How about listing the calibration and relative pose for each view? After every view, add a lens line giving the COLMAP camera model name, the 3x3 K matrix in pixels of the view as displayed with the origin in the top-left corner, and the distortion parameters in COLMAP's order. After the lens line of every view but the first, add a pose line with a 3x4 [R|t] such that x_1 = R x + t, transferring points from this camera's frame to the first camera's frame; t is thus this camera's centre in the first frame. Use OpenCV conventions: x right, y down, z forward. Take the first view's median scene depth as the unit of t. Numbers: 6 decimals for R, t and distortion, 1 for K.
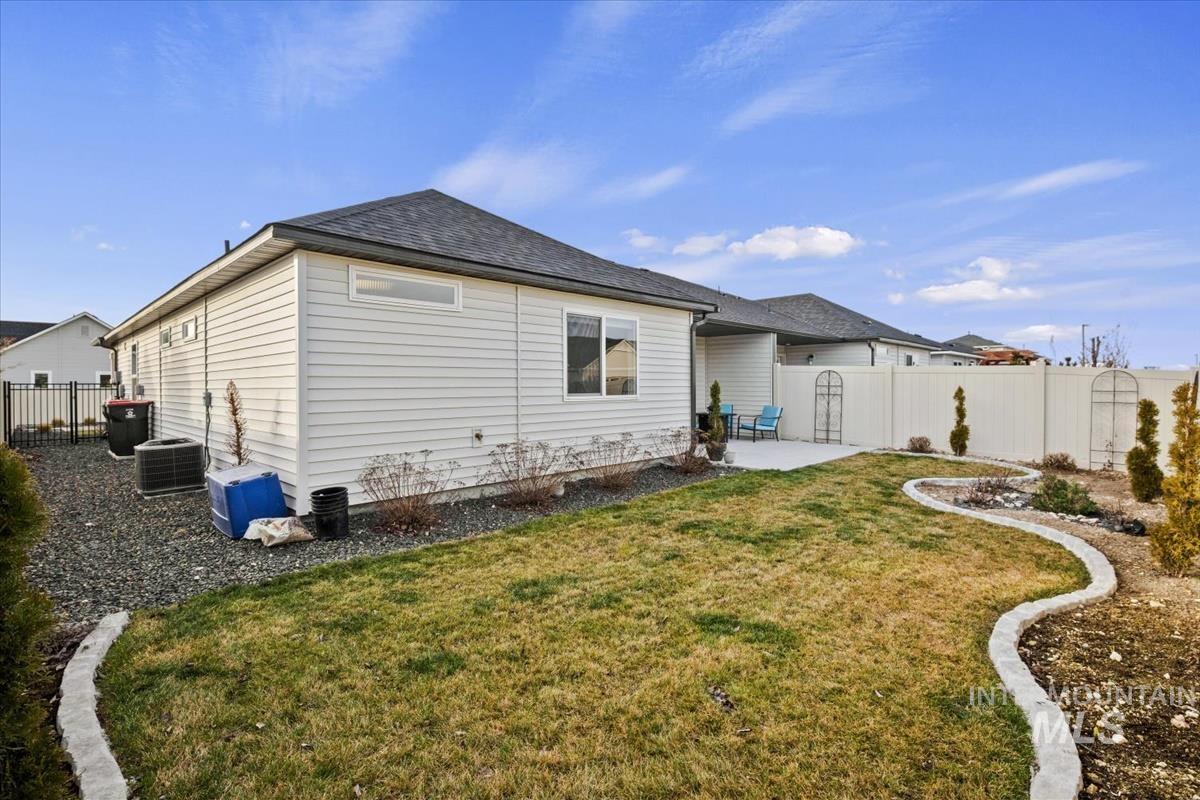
lens RADIAL K [[533.9, 0, 596.2], [0, 533.9, 388.5], [0, 0, 1]] dist [-0.011498, -0.000528]
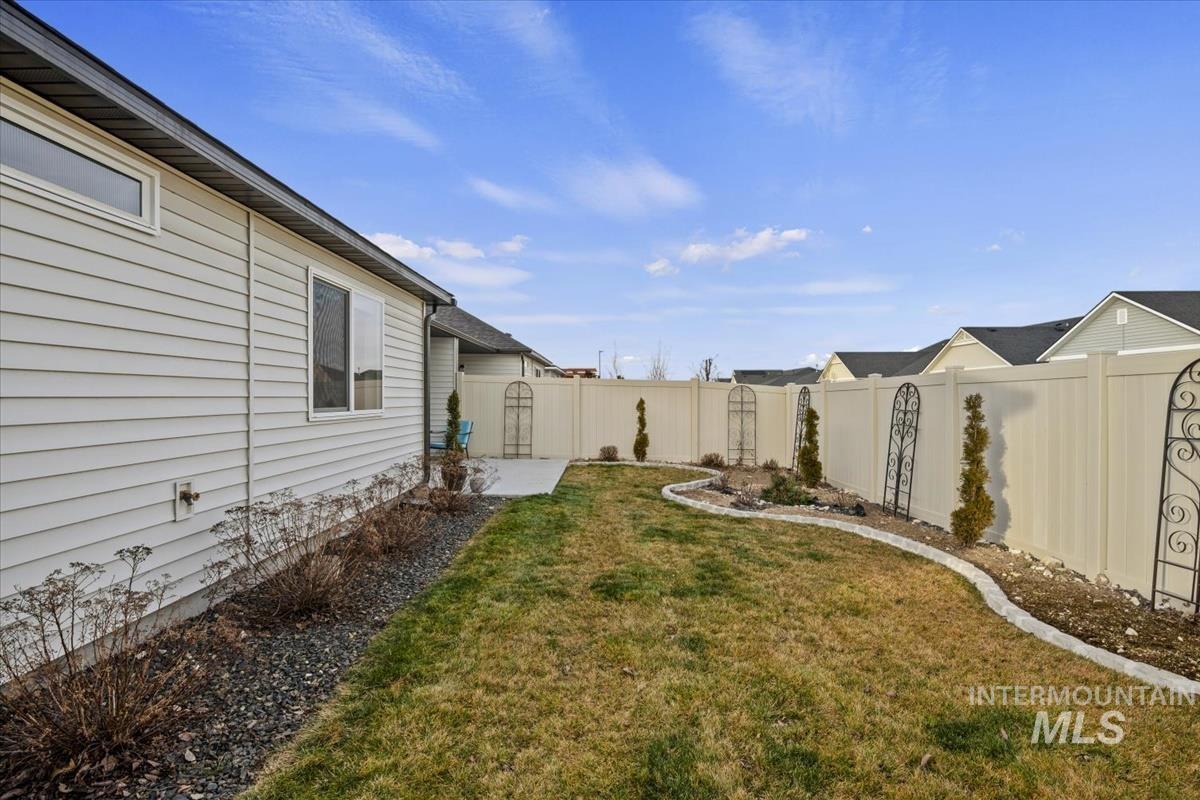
lens RADIAL K [[559.1, 0, 595.0], [0, 559.1, 394.8], [0, 0, 1]] dist [-0.001563, -0.000945]
pose [[0.740159, 0.005582, 0.672409, -0.184967], [0.002053, 0.999942, -0.010560, 0.001199], [-0.672429, 0.009197, 0.740104, 0.234053]]
